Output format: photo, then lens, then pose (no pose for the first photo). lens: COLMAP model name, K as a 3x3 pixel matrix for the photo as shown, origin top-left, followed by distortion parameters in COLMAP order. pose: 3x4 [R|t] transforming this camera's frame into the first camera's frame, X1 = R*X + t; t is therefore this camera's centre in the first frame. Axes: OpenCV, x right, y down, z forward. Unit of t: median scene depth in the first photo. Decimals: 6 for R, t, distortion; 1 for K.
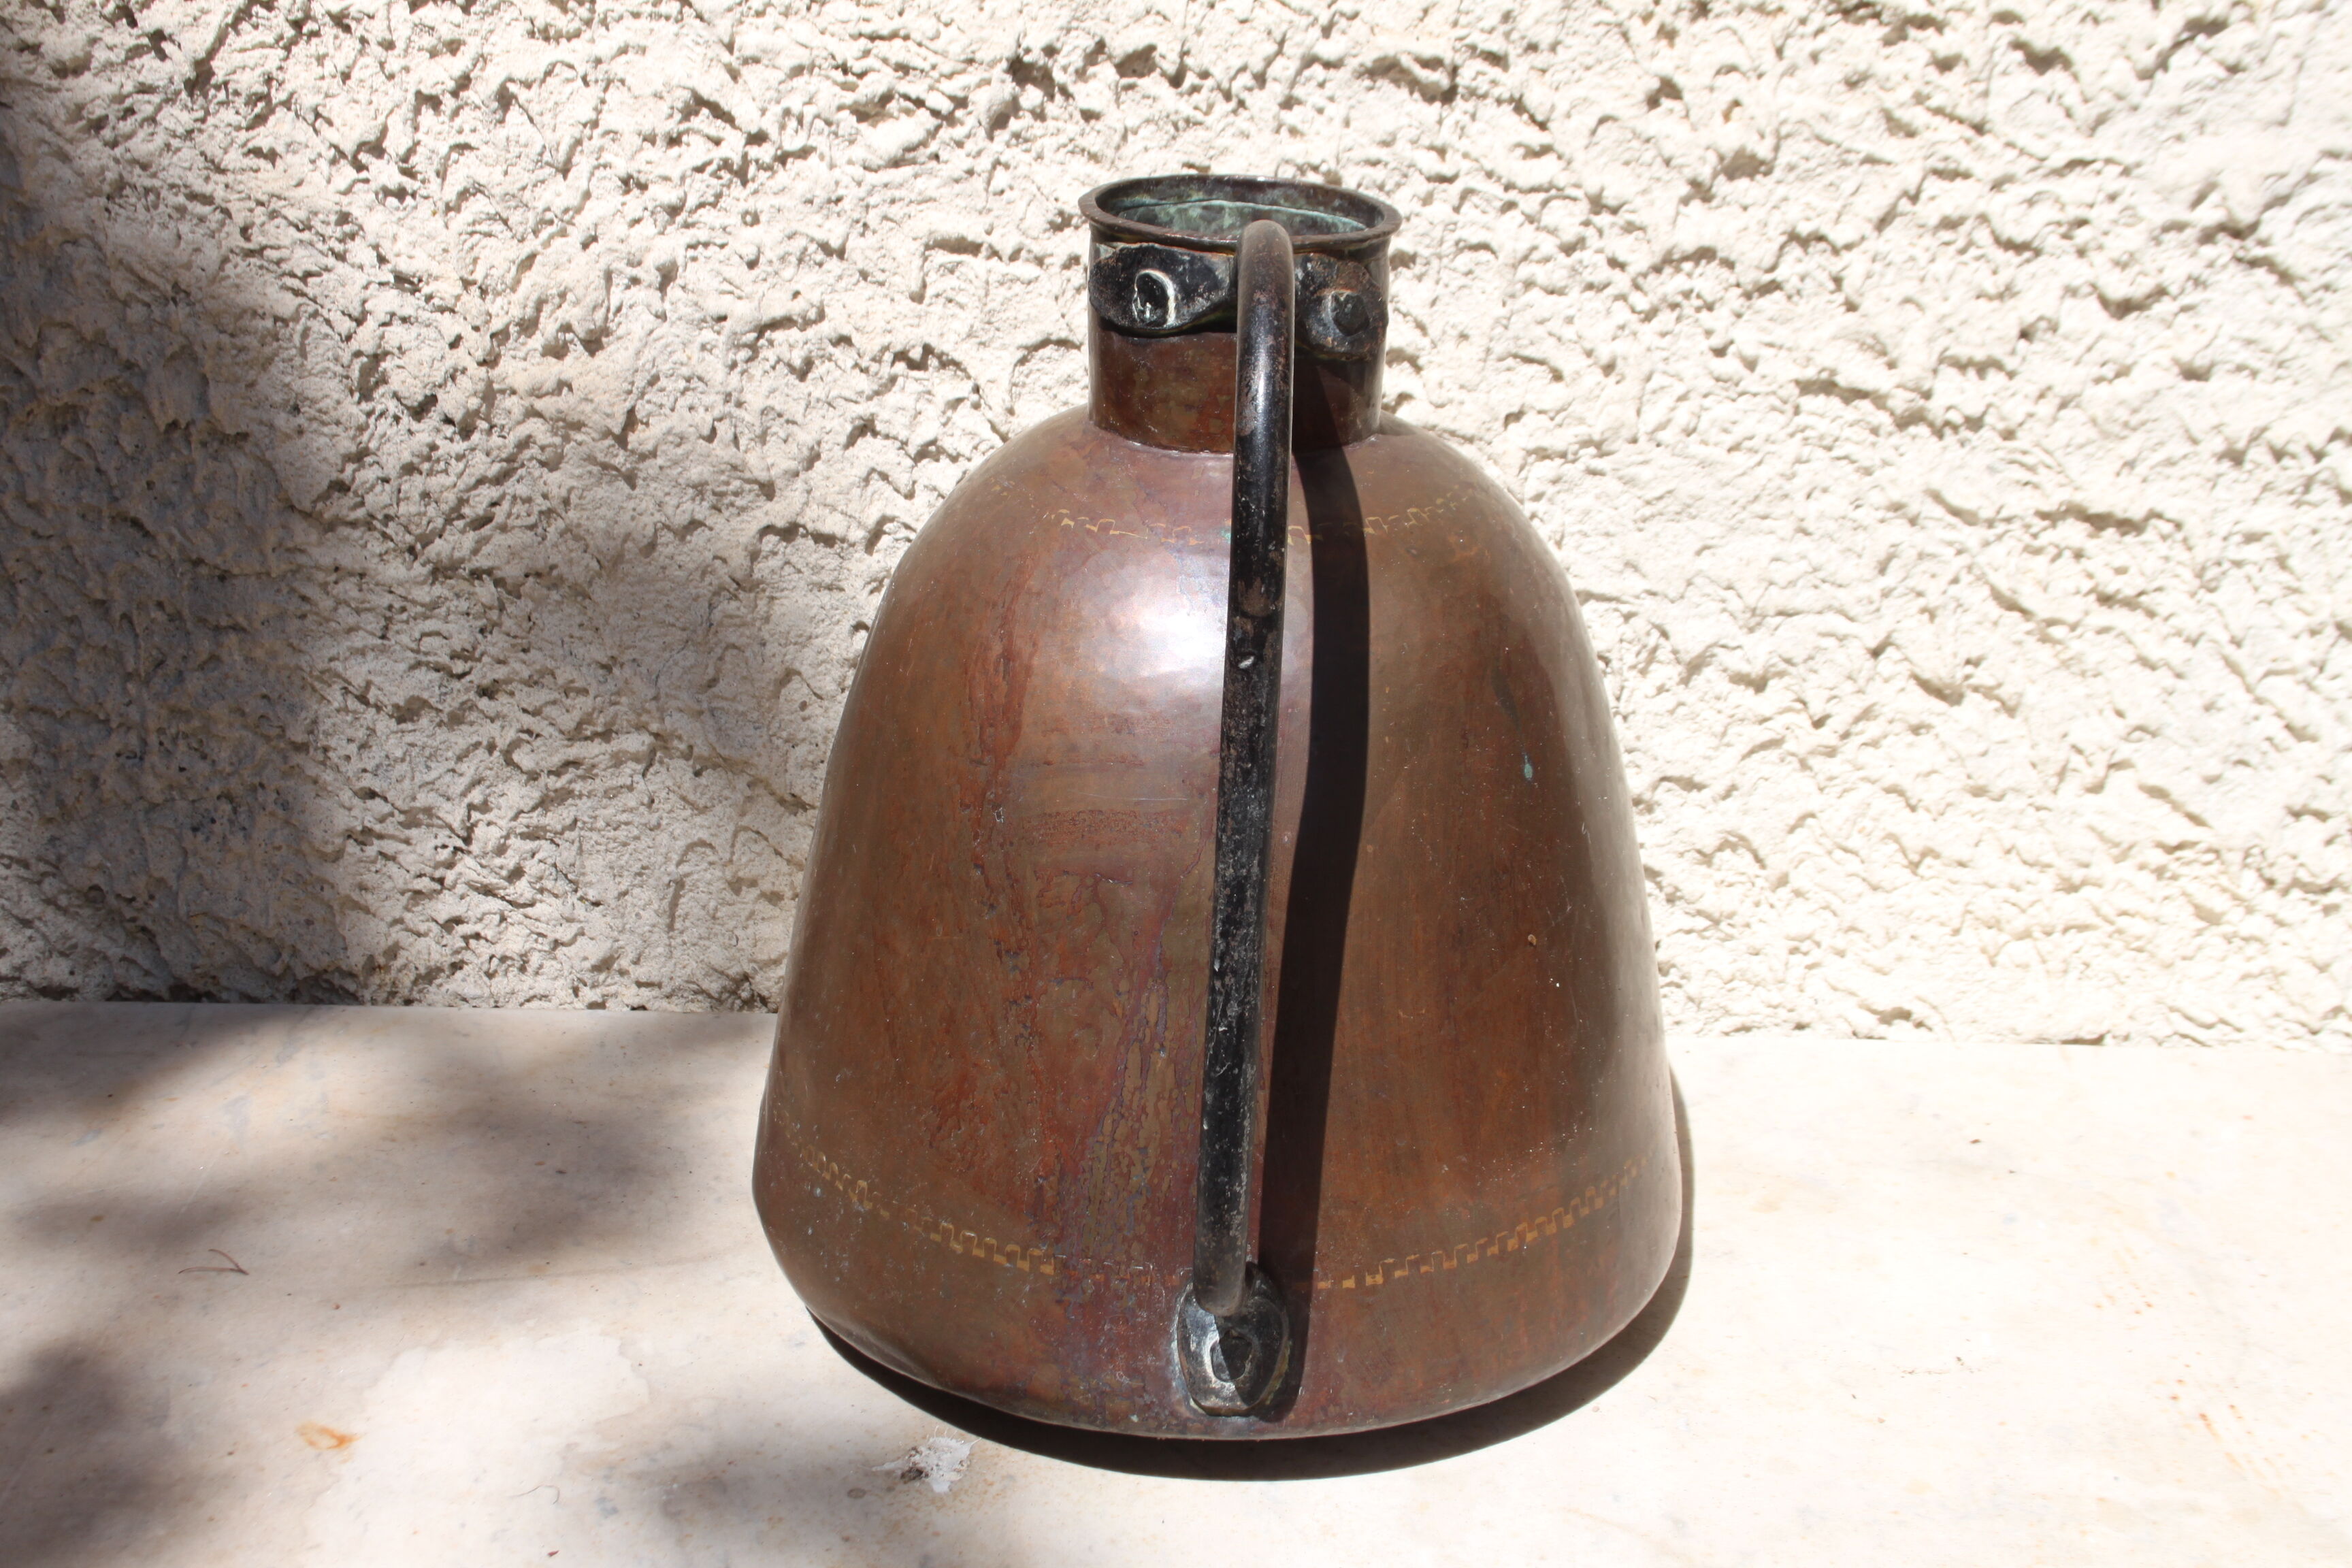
lens RADIAL K [[3714.2, 0, 1176.0], [0, 3714.2, 784.0], [0, 0, 1]] dist [0.041956, -0.002751]
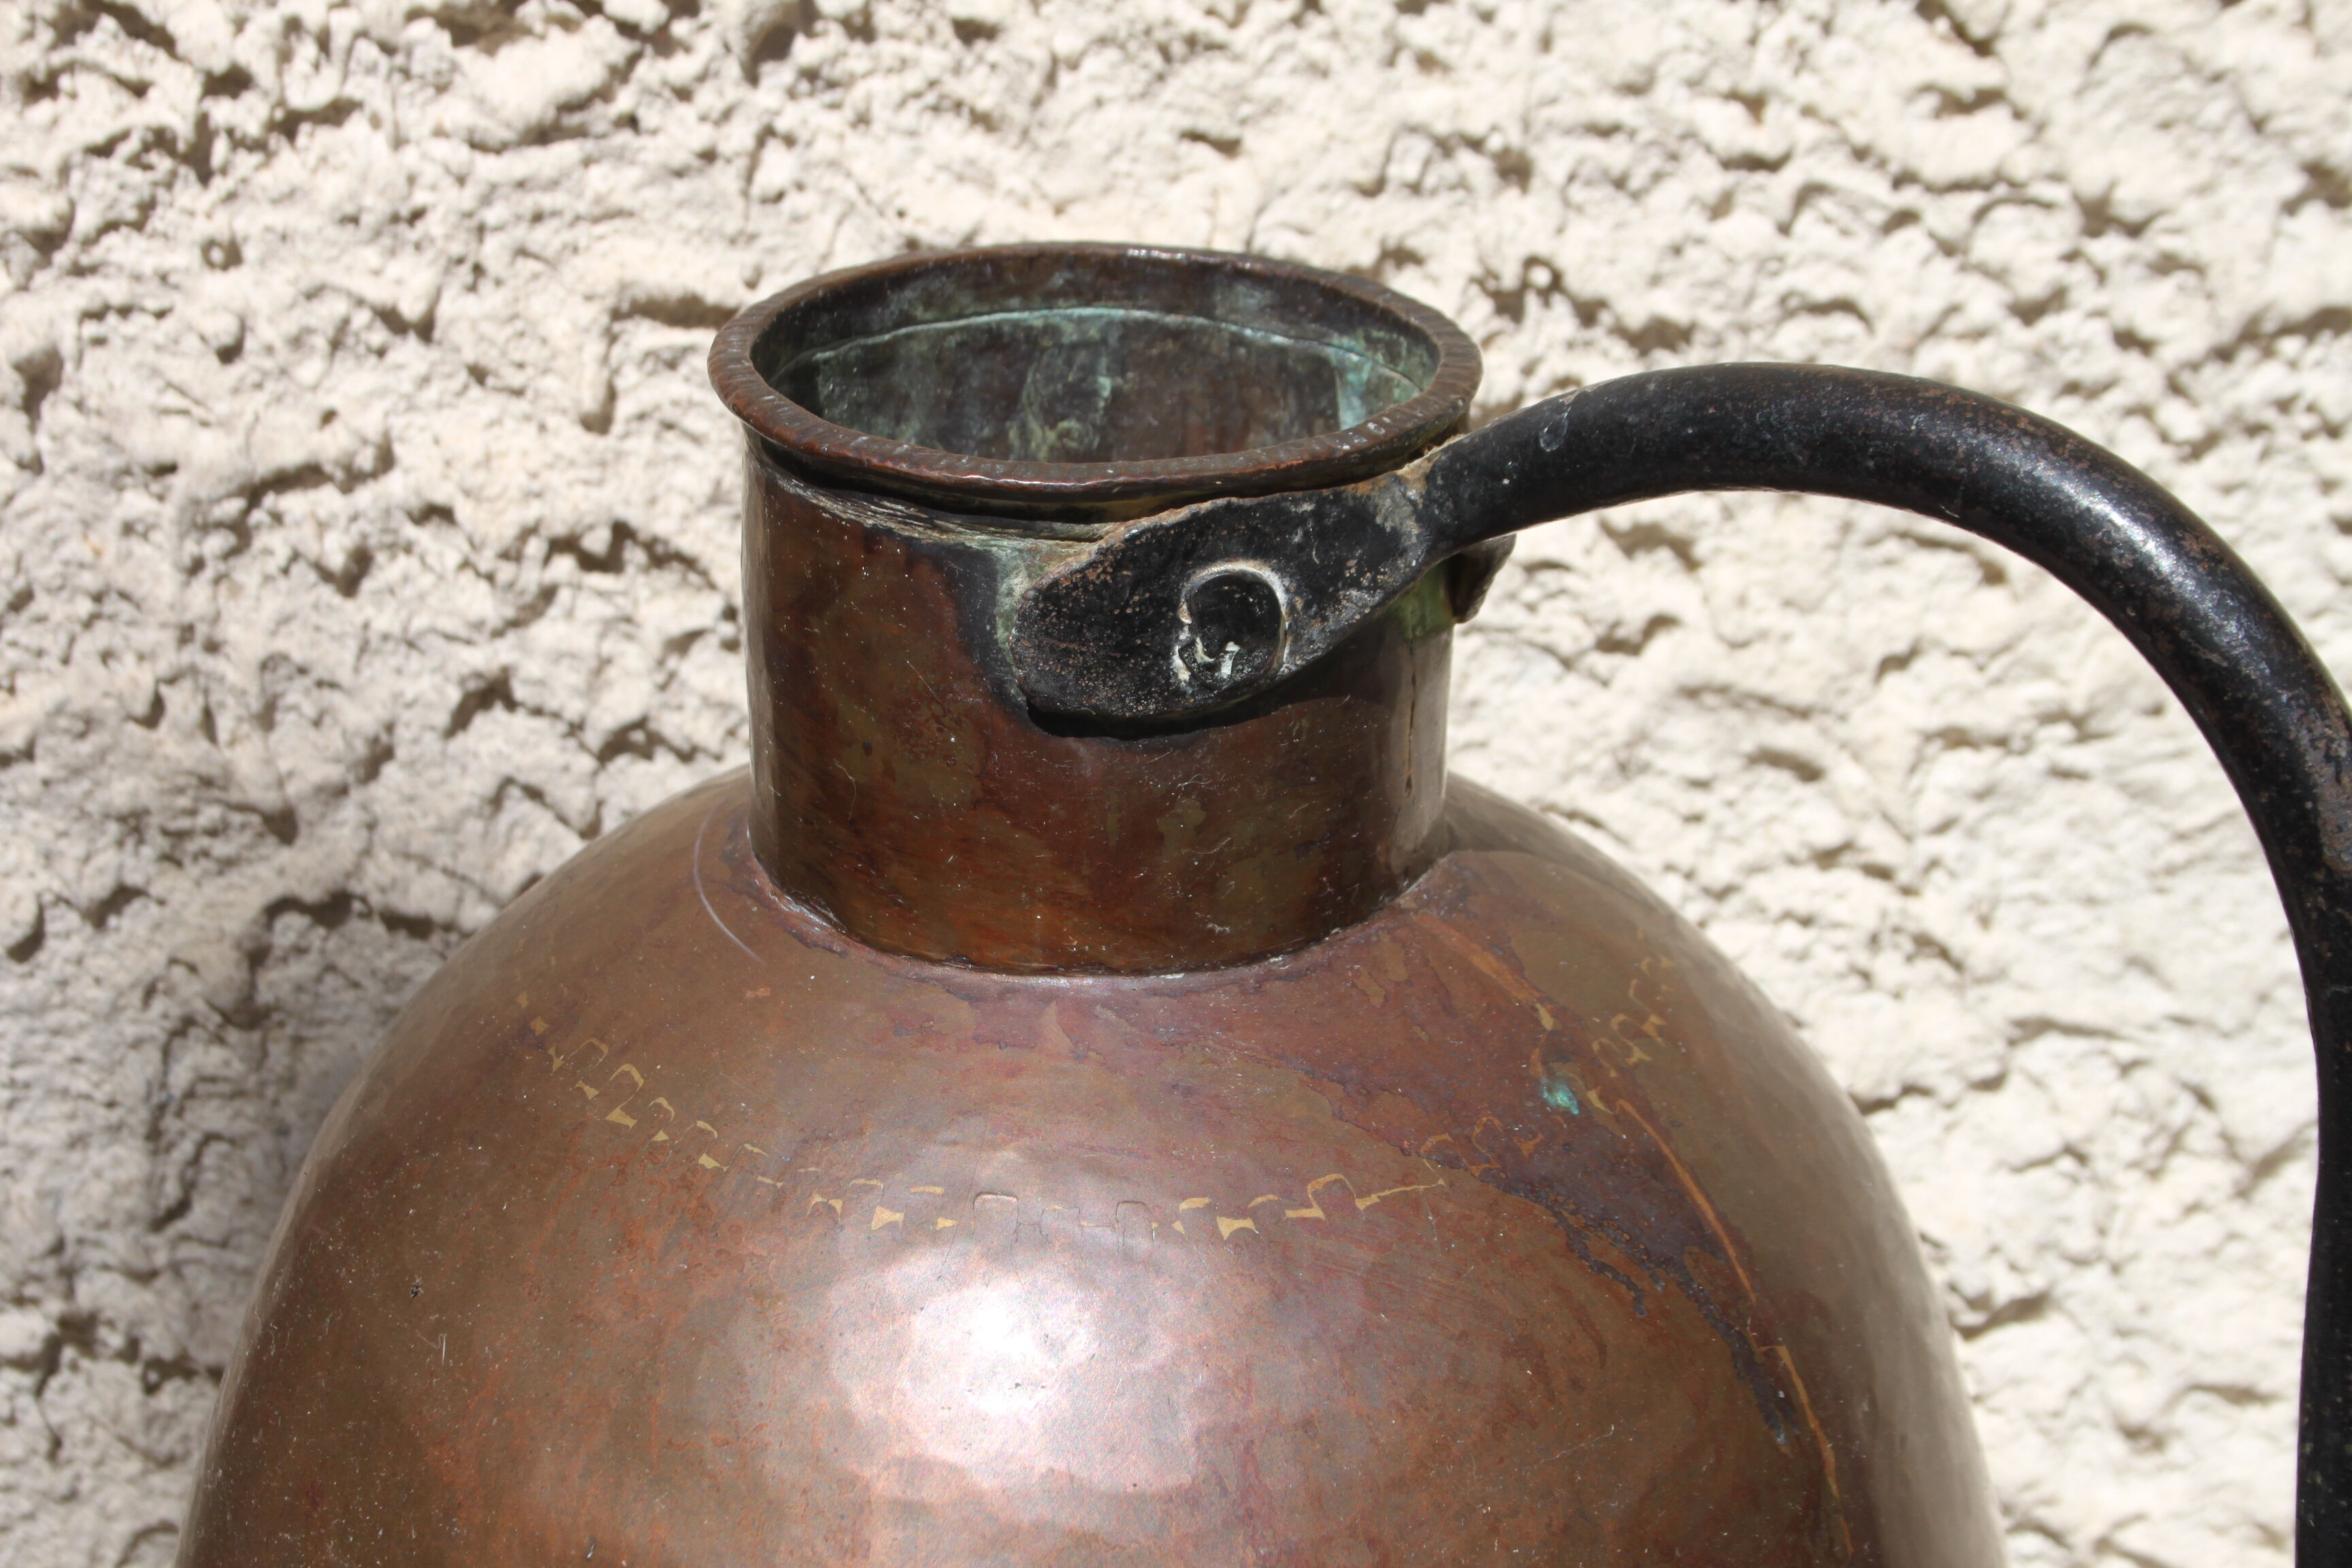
lens RADIAL K [[4852.9, 0, 1176.0], [0, 4852.9, 784.0], [0, 0, 1]] dist [0.082822, 0.012148]
pose [[0.999384, -0.013404, 0.032446, -0.018674], [0.011722, 0.998605, 0.051492, -0.116930], [-0.033091, -0.051080, 0.998146, 0.402512]]
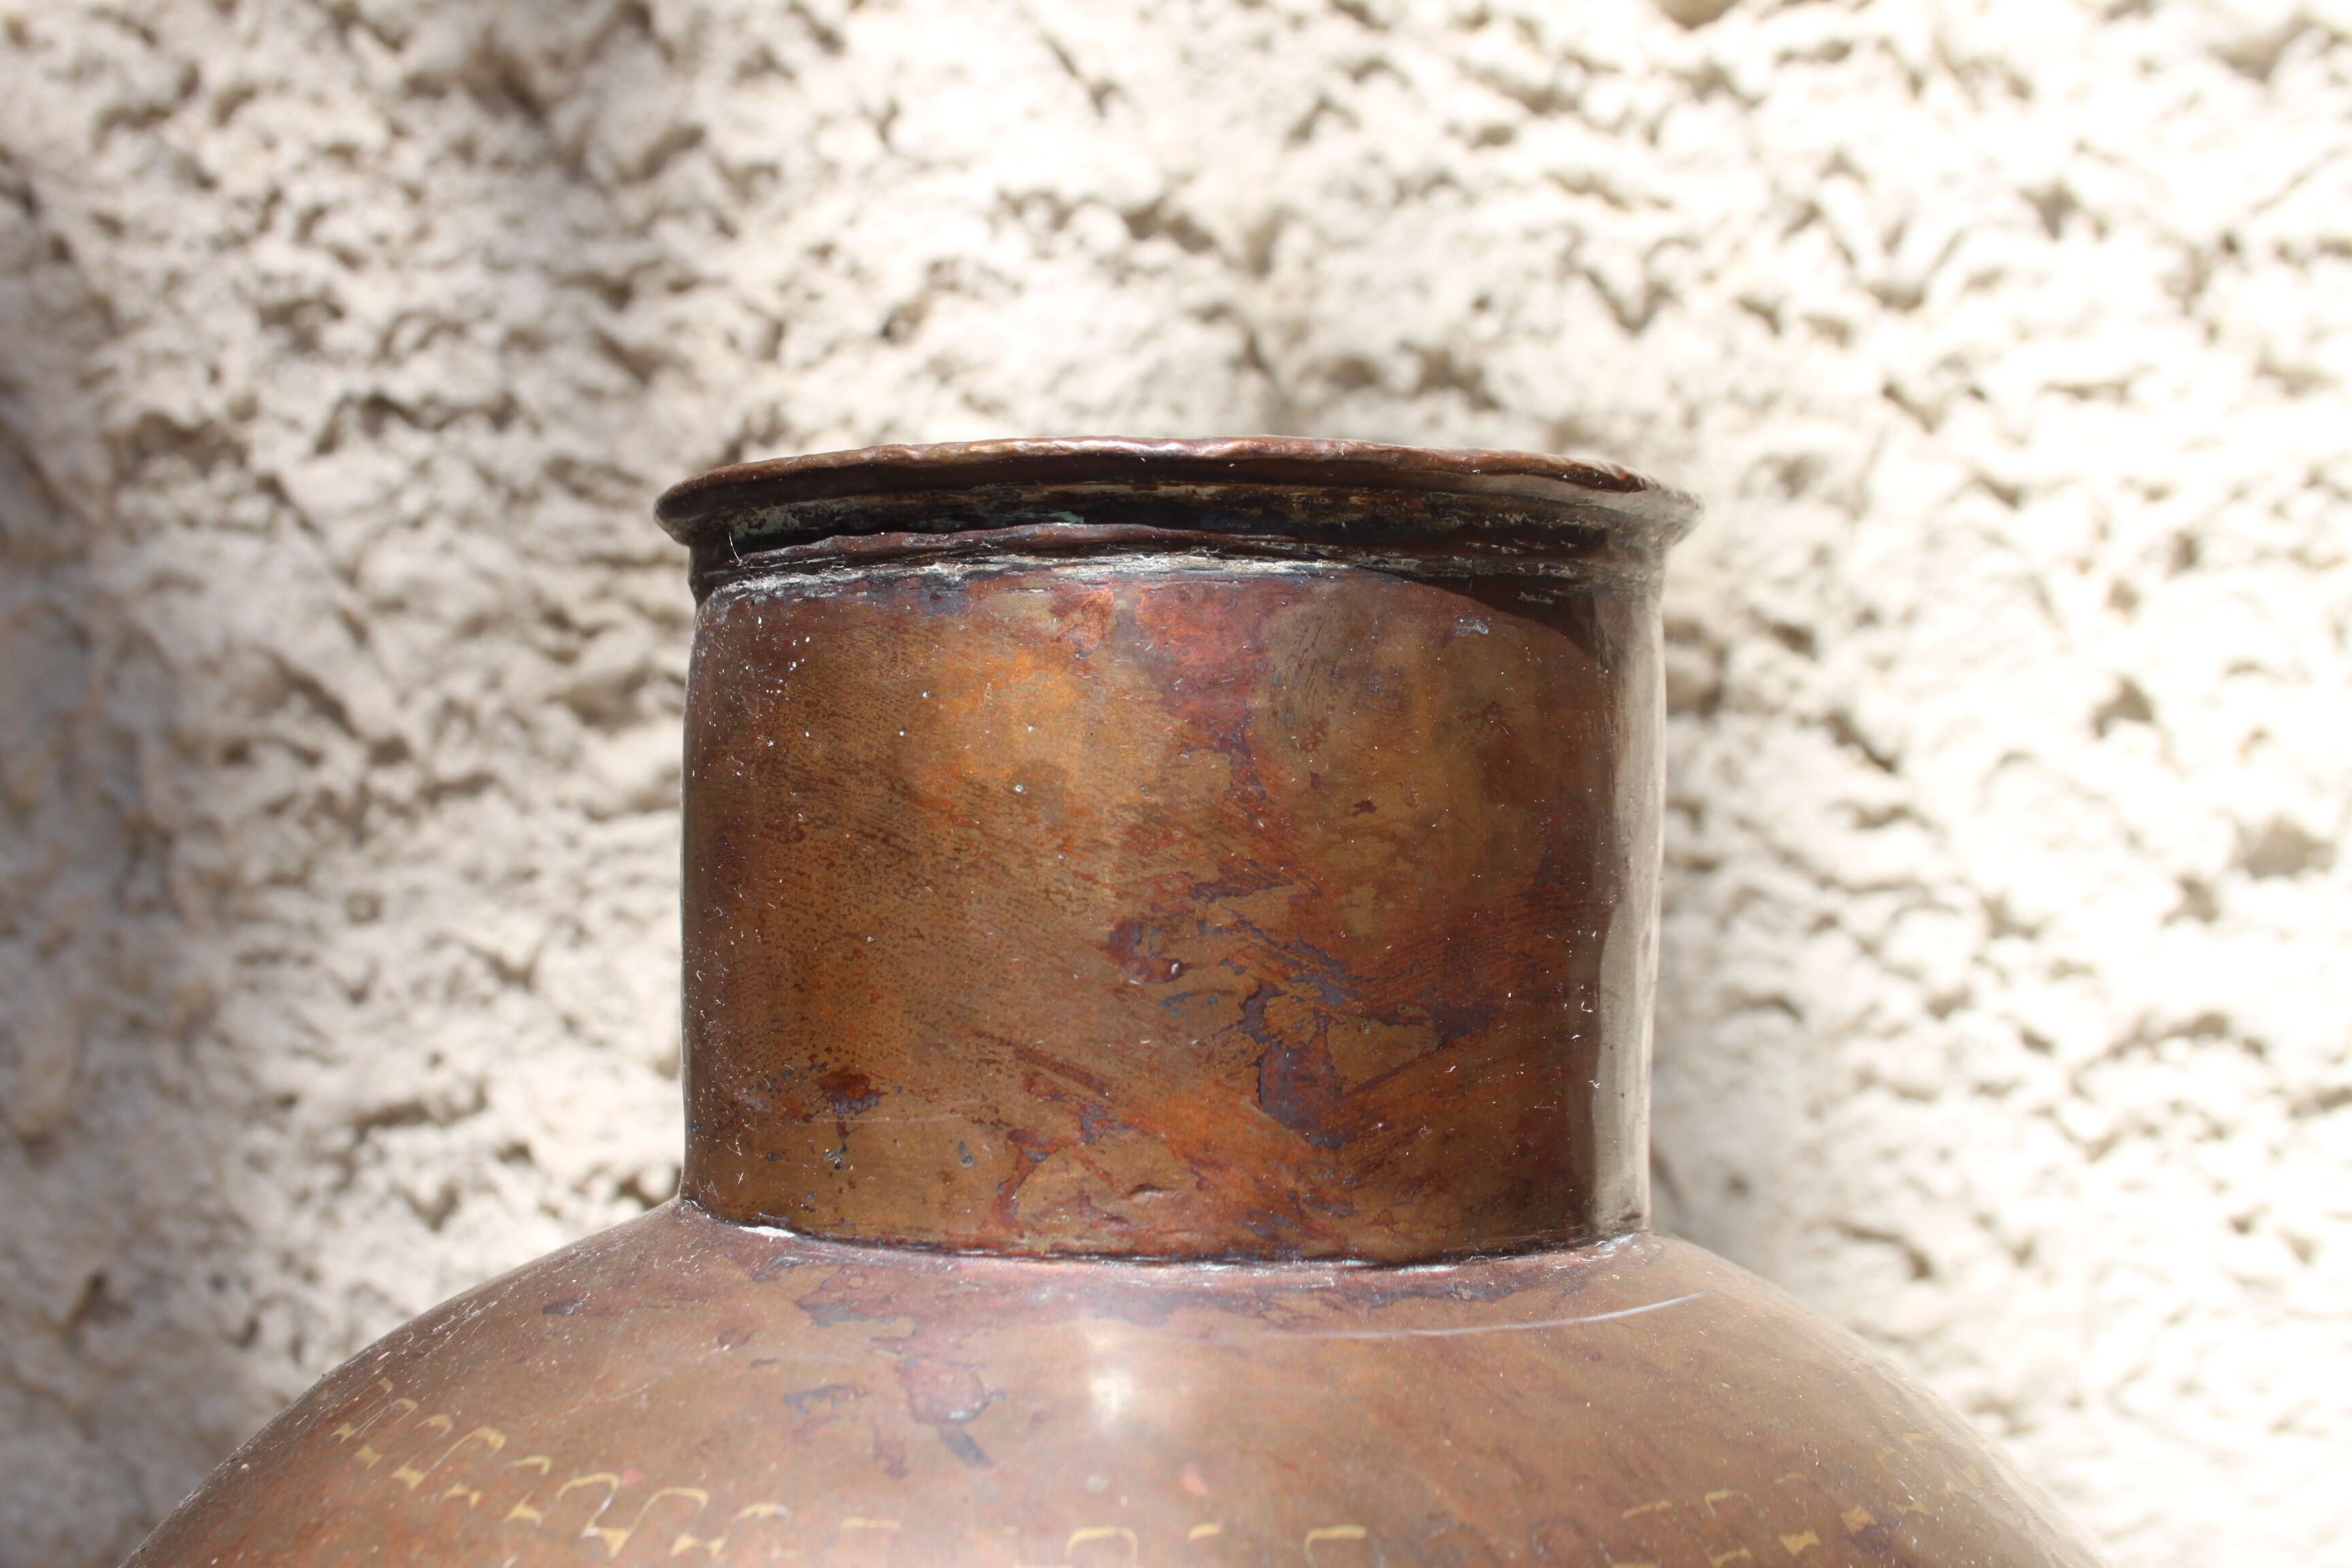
lens RADIAL K [[2999.0, 0, 1176.0], [0, 2999.0, 784.0], [0, 0, 1]] dist [-0.061054, 0.115466]
pose [[0.999303, 0.036678, -0.006905, 0.001997], [-0.036293, 0.911807, -0.409011, -0.000455], [-0.008705, 0.408977, 0.912503, 0.607986]]
